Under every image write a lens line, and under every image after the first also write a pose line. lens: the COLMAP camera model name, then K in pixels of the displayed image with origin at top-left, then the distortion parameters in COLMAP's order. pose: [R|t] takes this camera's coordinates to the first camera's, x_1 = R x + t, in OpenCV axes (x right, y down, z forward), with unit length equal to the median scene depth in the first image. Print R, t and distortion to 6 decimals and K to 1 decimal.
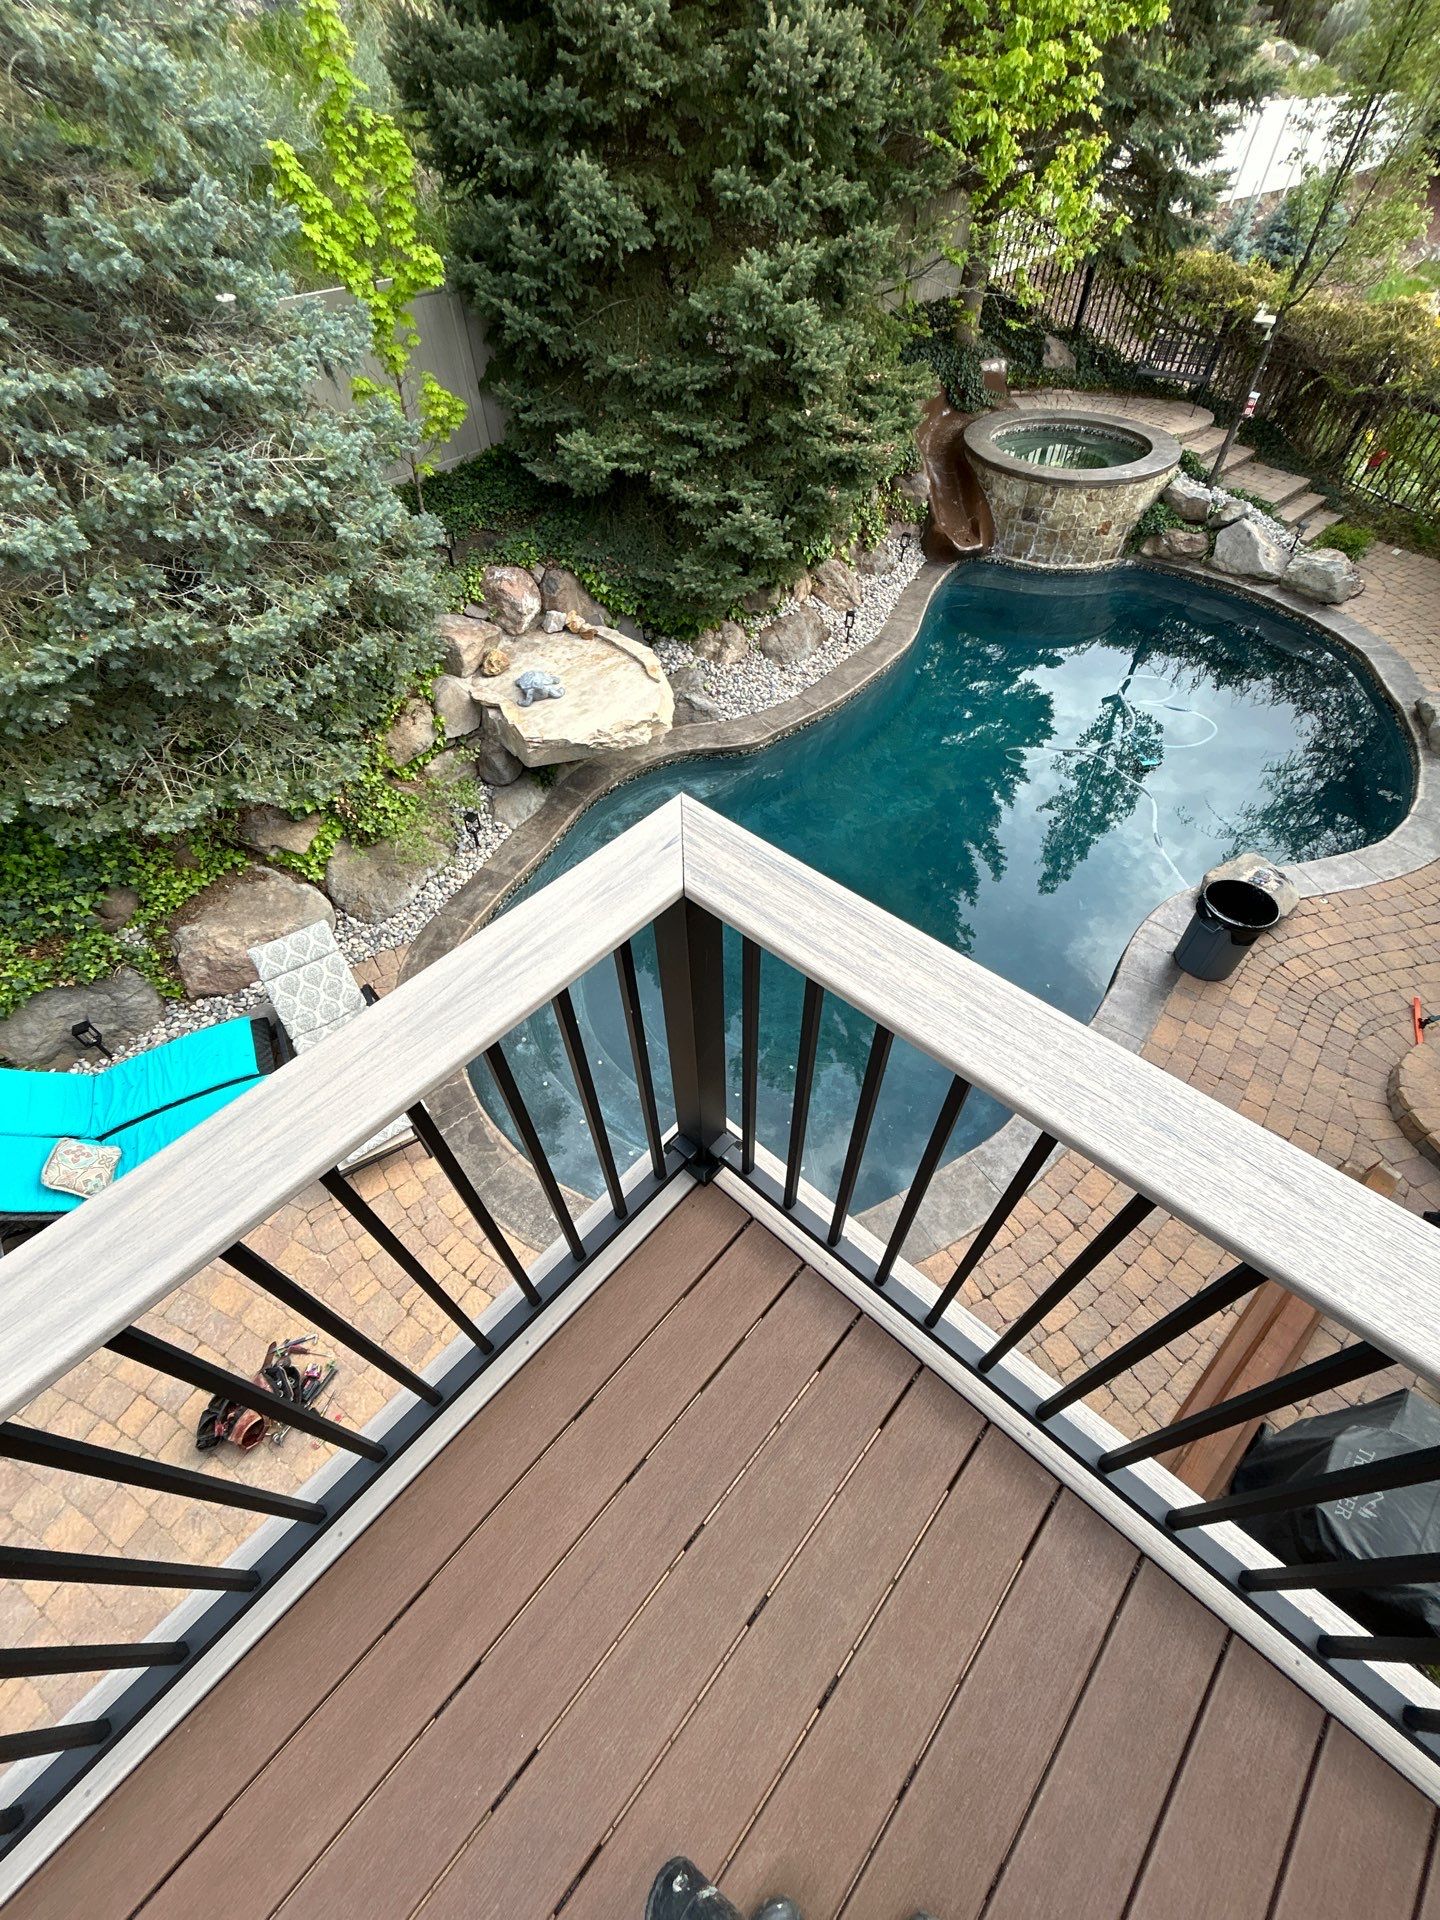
lens RADIAL K [[780.4, 0, 714.8], [0, 780.4, 959.1], [0, 0, 1]] dist [-0.001856, -0.000554]
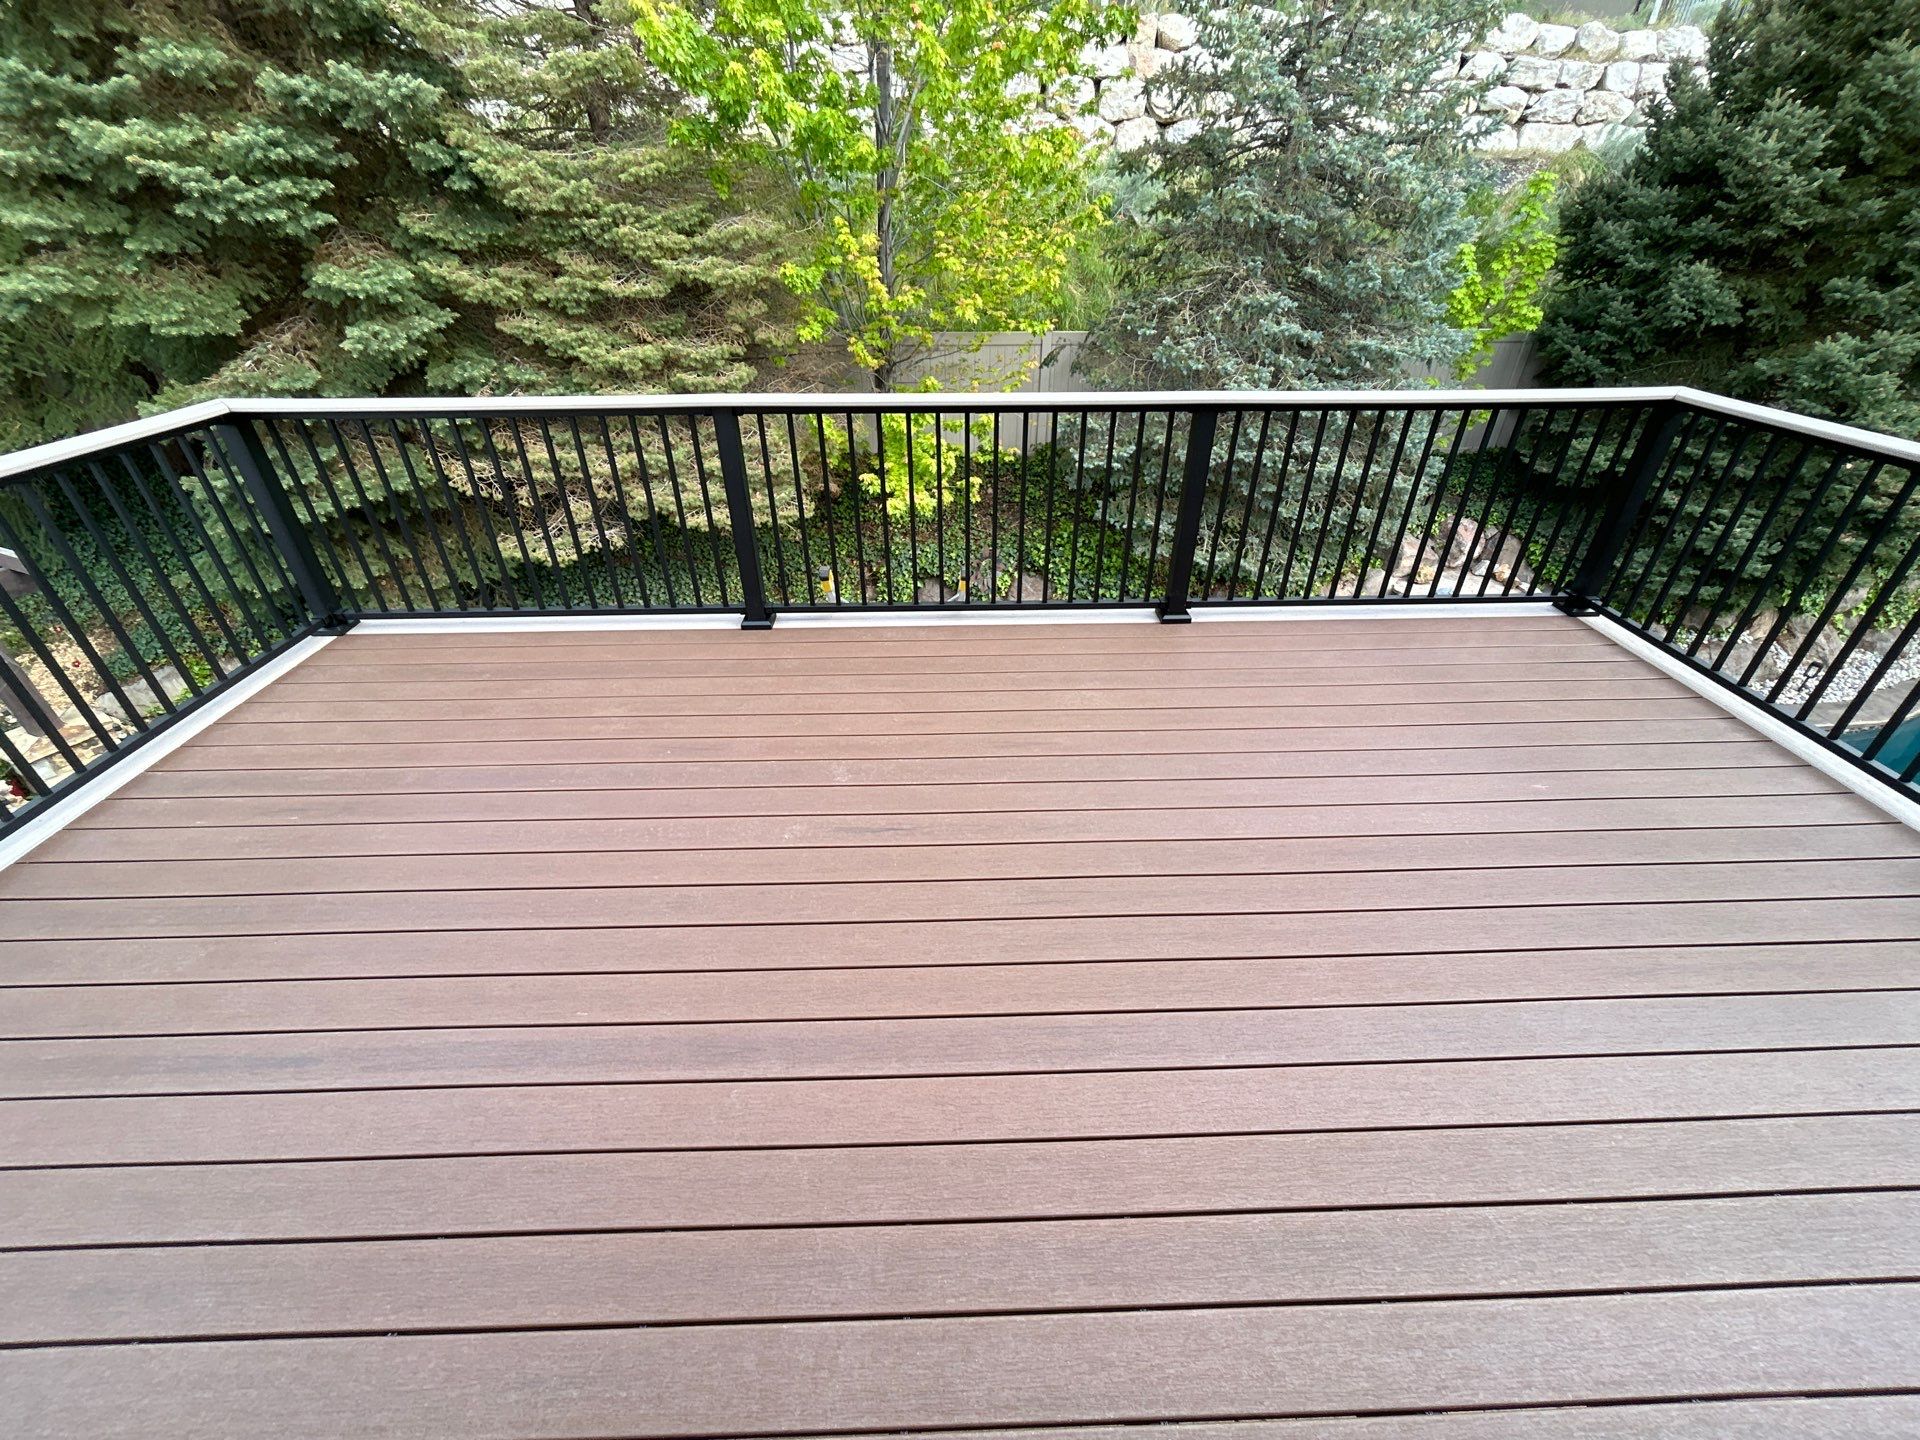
lens RADIAL K [[771.2, 0, 960.0], [0, 771.2, 720.0], [0, 0, 1]] dist [0.000126, -0.000358]
pose [[0.692731, 0.406188, -0.595931, 0.052442], [-0.555234, 0.827716, -0.081250, 0.418255], [0.460259, 0.387166, 0.798915, -0.331513]]
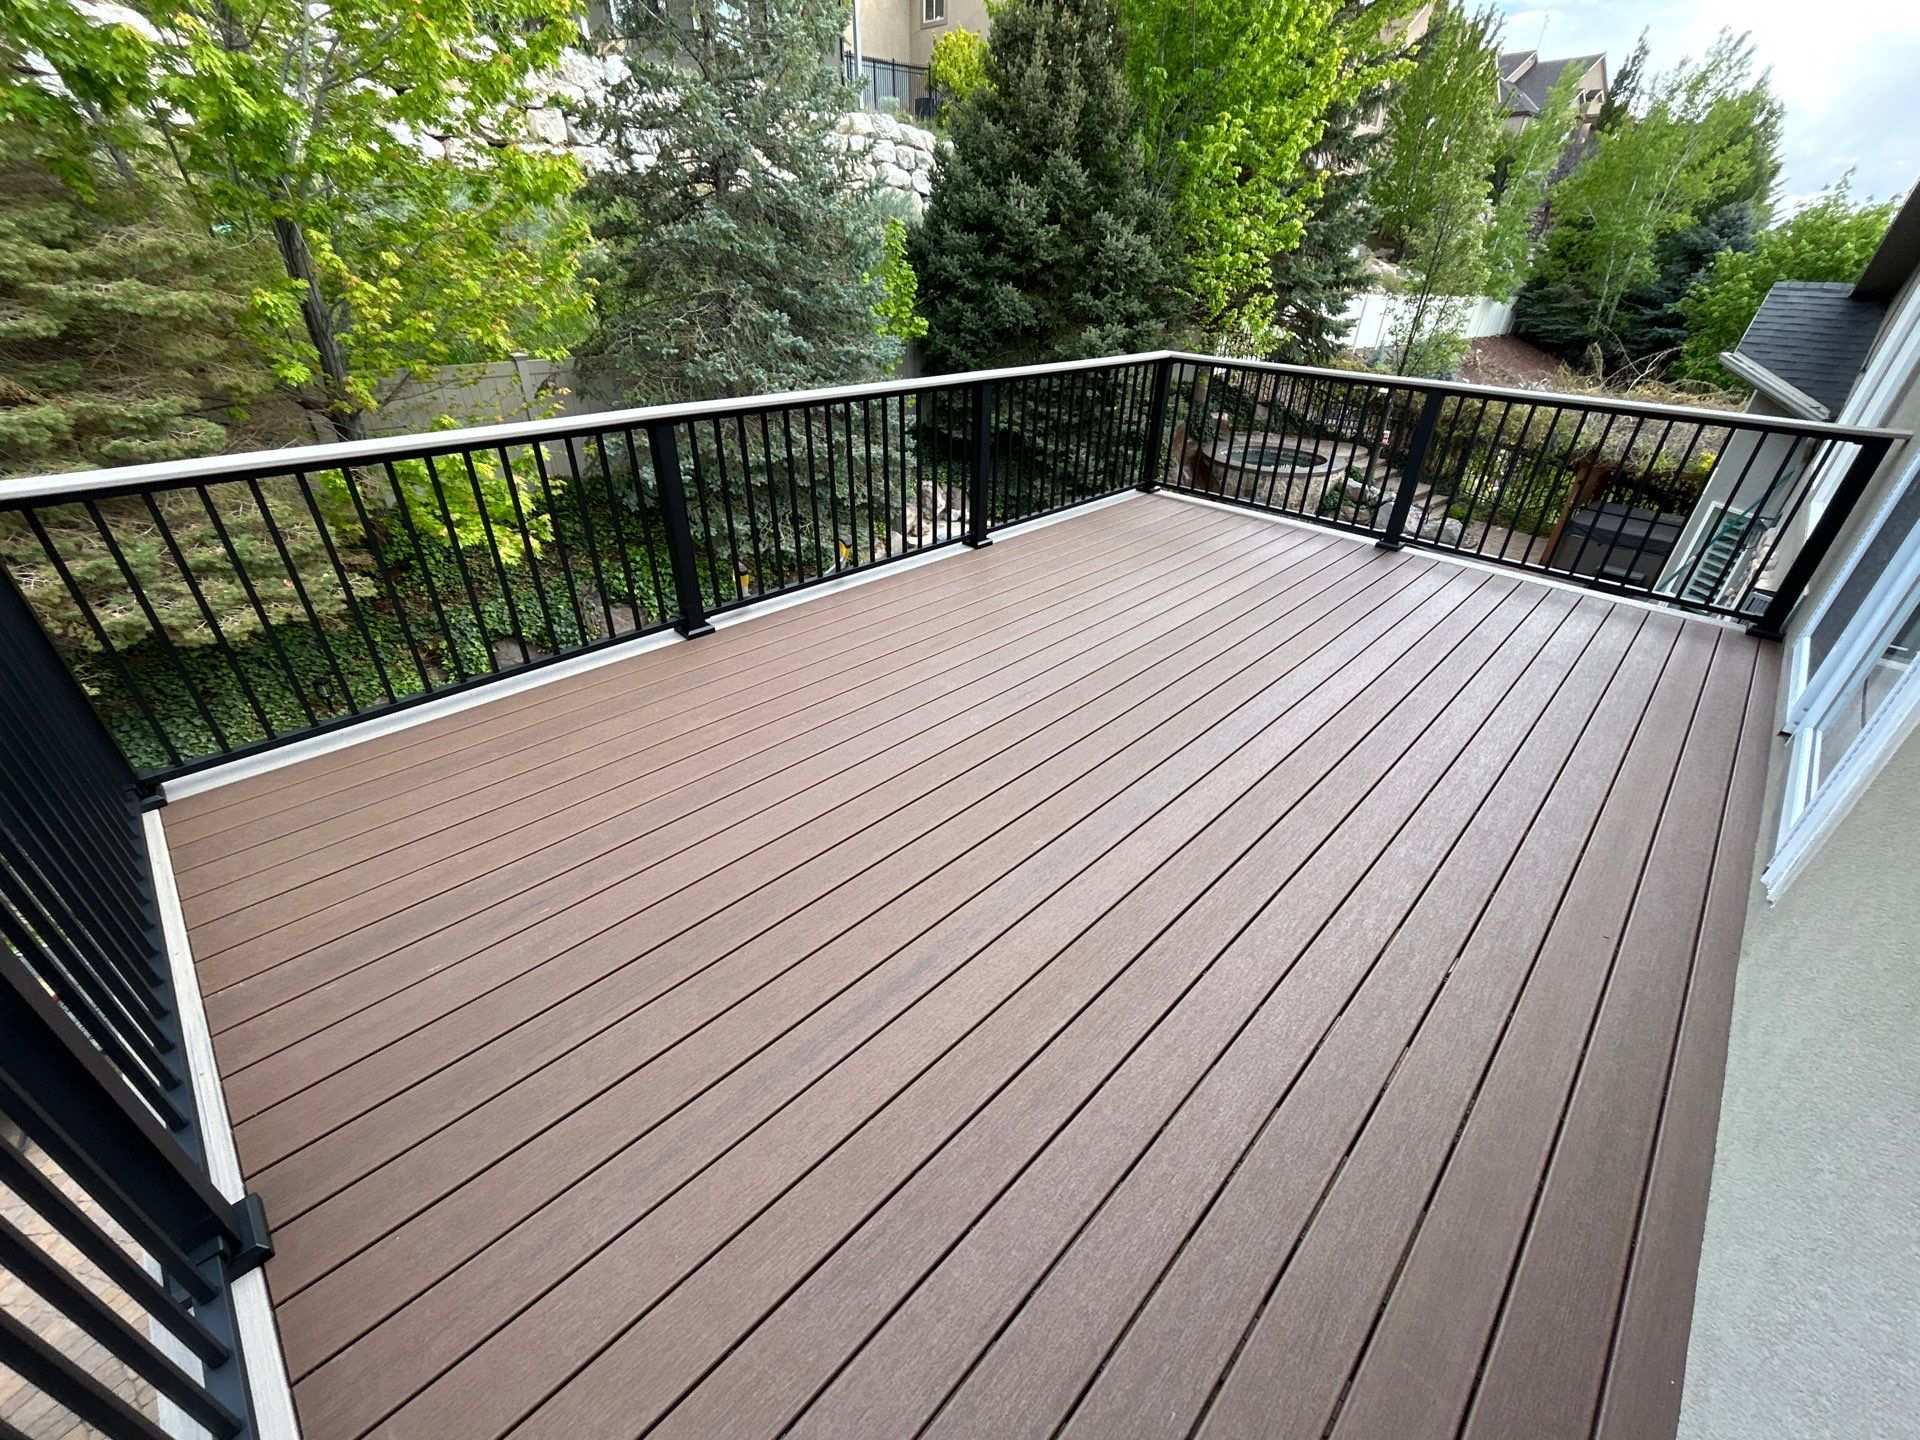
lens RADIAL K [[780.4, 0, 960.0], [0, 780.4, 720.0], [0, 0, 1]] dist [-0.001856, -0.000554]
pose [[0.998494, 0.053303, -0.012975, -0.191804], [-0.054642, 0.945279, -0.321654, 0.617921], [-0.004880, 0.321879, 0.946768, -0.489571]]
